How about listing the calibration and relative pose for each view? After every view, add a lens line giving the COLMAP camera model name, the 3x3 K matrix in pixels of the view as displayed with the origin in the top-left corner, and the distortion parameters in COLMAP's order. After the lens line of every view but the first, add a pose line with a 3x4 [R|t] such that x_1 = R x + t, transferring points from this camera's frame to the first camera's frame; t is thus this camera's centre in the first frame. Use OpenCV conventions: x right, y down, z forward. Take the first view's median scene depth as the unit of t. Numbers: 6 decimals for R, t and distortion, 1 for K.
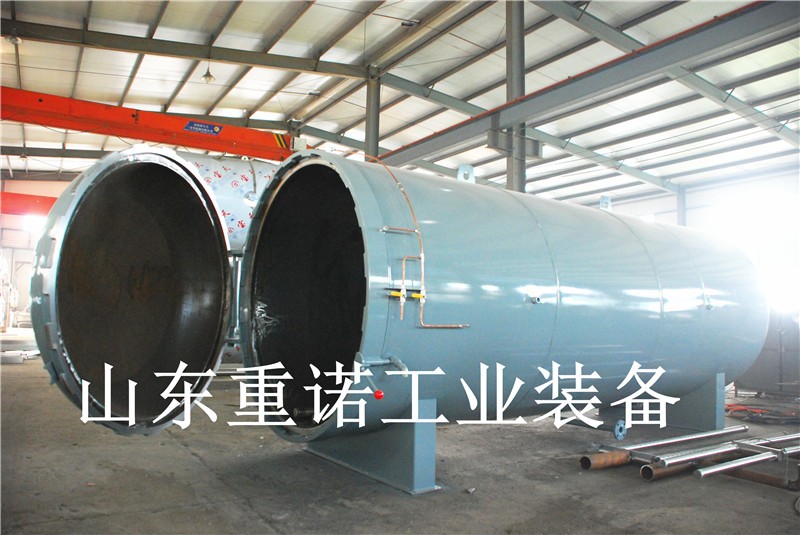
lens RADIAL K [[622.4, 0, 396.5], [0, 622.4, 266.6], [0, 0, 1]] dist [-0.165993, 0.124099]
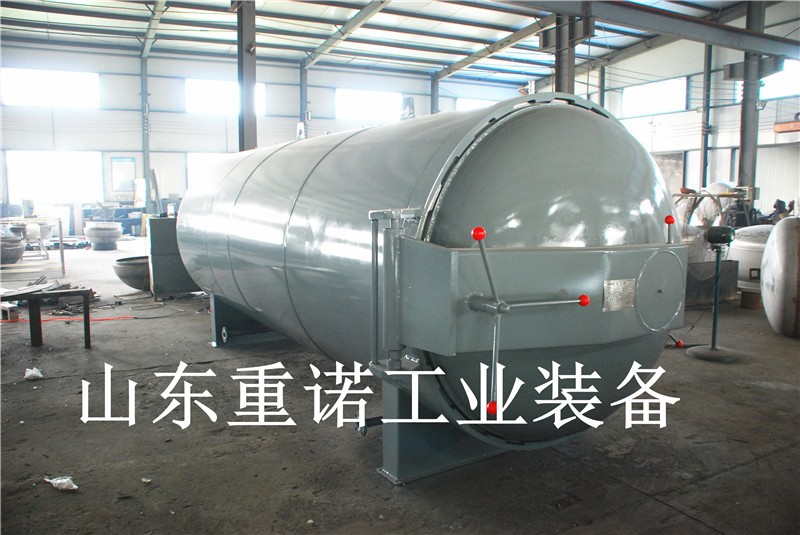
lens RADIAL K [[622.4, 0, 396.5], [0, 622.4, 266.6], [0, 0, 1]] dist [-0.165993, 0.124099]
pose [[0.060954, -0.146009, 0.987404, -1.072586], [-0.073301, 0.985917, 0.150314, -0.078167], [-0.995445, -0.081540, 0.049393, 1.290829]]
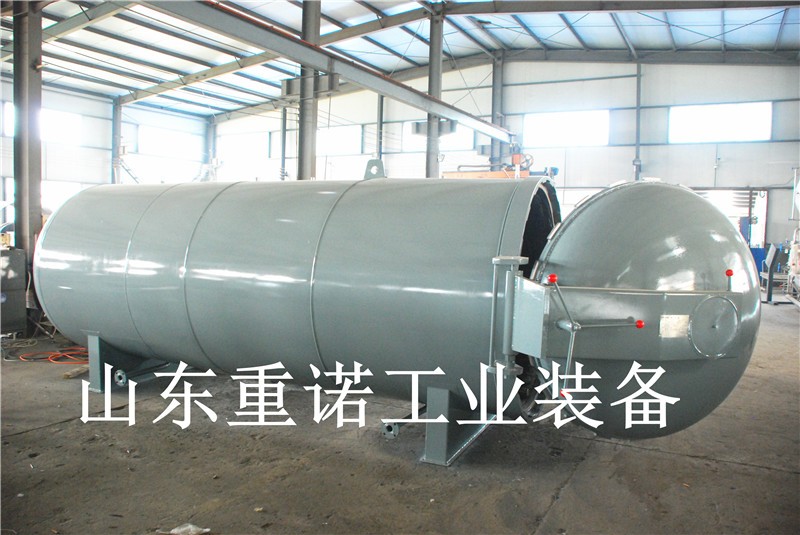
lens RADIAL K [[622.4, 0, 396.5], [0, 622.4, 266.6], [0, 0, 1]] dist [-0.165993, 0.124099]
pose [[-0.501091, -0.097047, 0.859936, -1.149159], [-0.107956, 0.992940, 0.049150, -0.048269], [-0.858635, -0.068207, -0.508030, 2.037638]]
